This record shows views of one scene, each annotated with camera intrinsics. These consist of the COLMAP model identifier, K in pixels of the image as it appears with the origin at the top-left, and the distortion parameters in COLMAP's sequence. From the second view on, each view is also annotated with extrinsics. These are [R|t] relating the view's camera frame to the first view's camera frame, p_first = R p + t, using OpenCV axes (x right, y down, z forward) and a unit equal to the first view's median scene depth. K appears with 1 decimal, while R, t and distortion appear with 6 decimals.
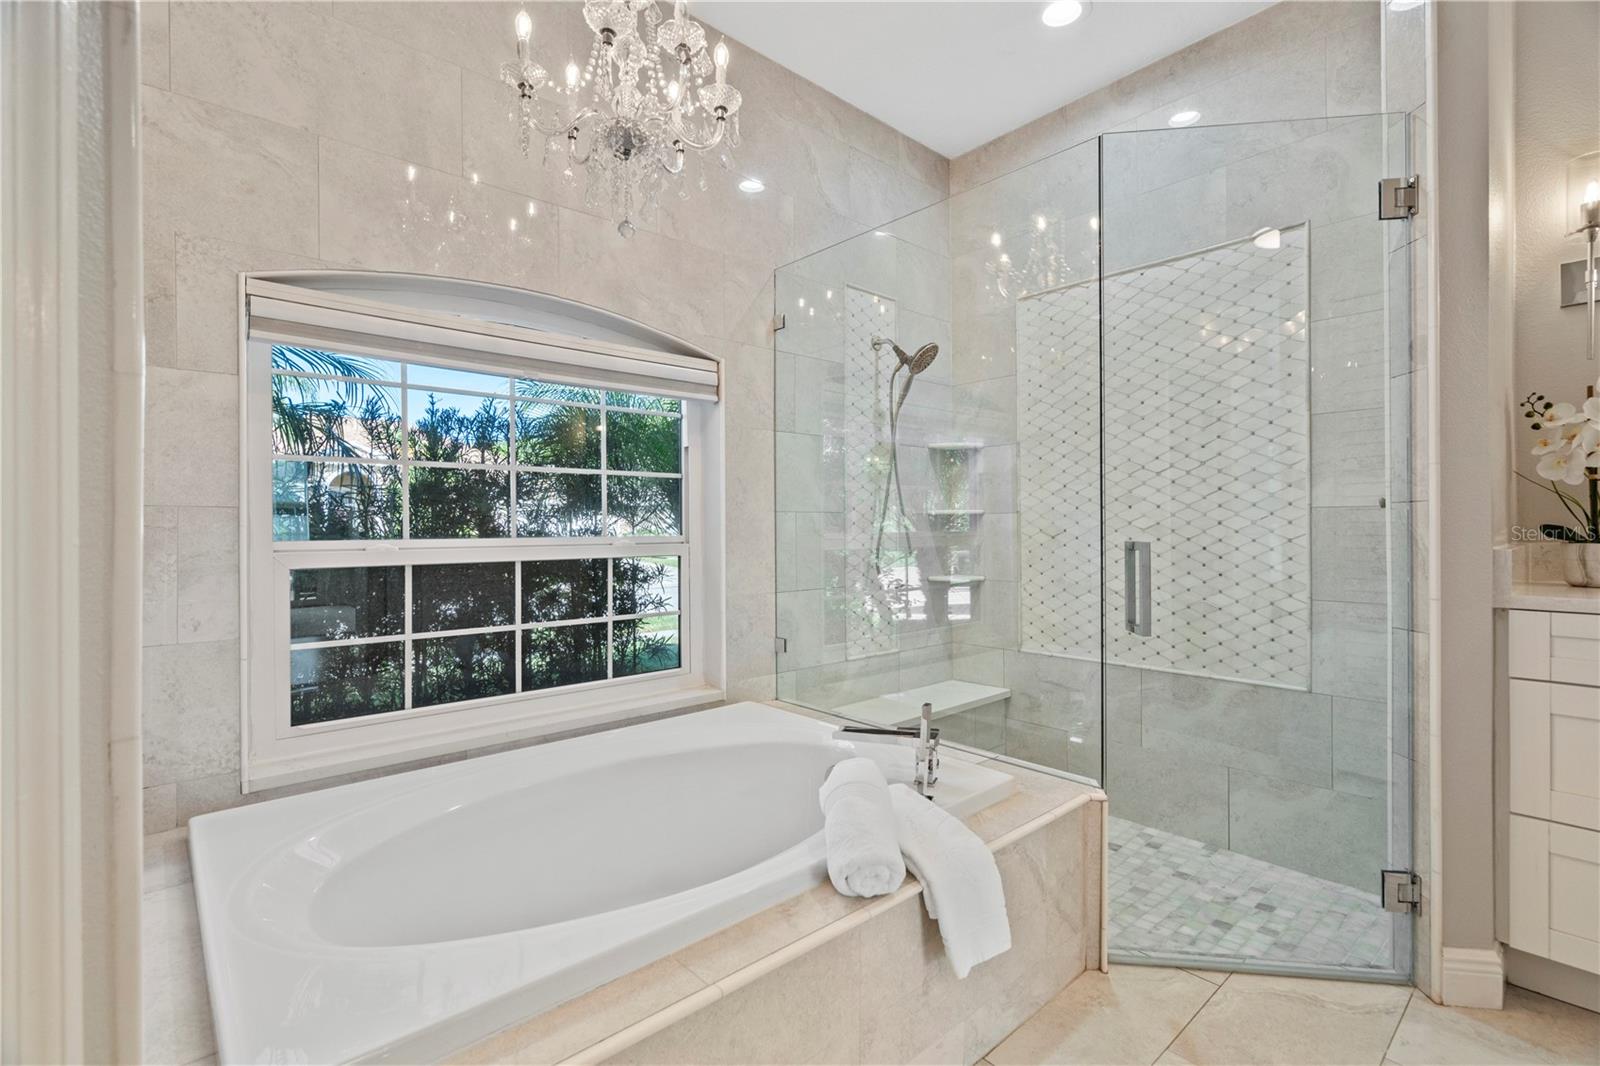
lens RADIAL K [[733.1, 0, 801.3], [0, 733.1, 522.8], [0, 0, 1]] dist [-0.012549, 0.002550]
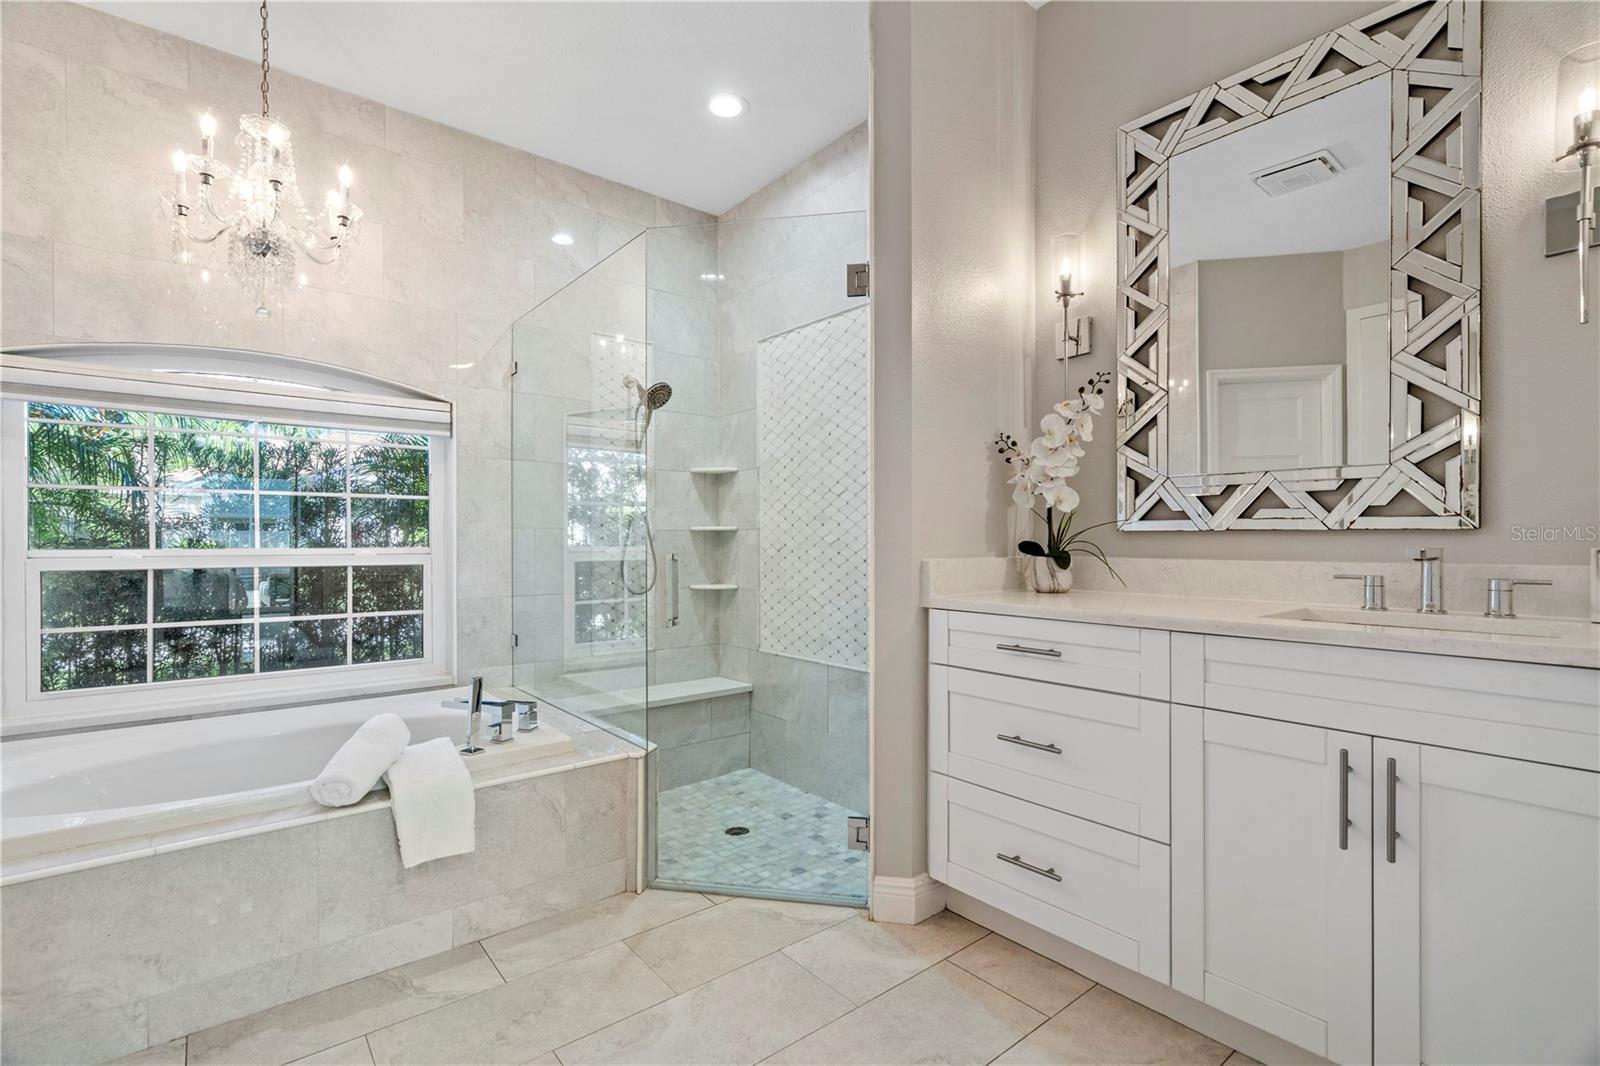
lens RADIAL K [[733.1, 0, 791.5], [0, 733.1, 539.5], [0, 0, 1]] dist [-0.012549, 0.002550]
pose [[0.999058, 0.003281, -0.043281, 0.498556], [-0.003143, 0.999990, 0.003255, -0.002069], [0.043291, -0.003116, 0.999058, -0.172259]]
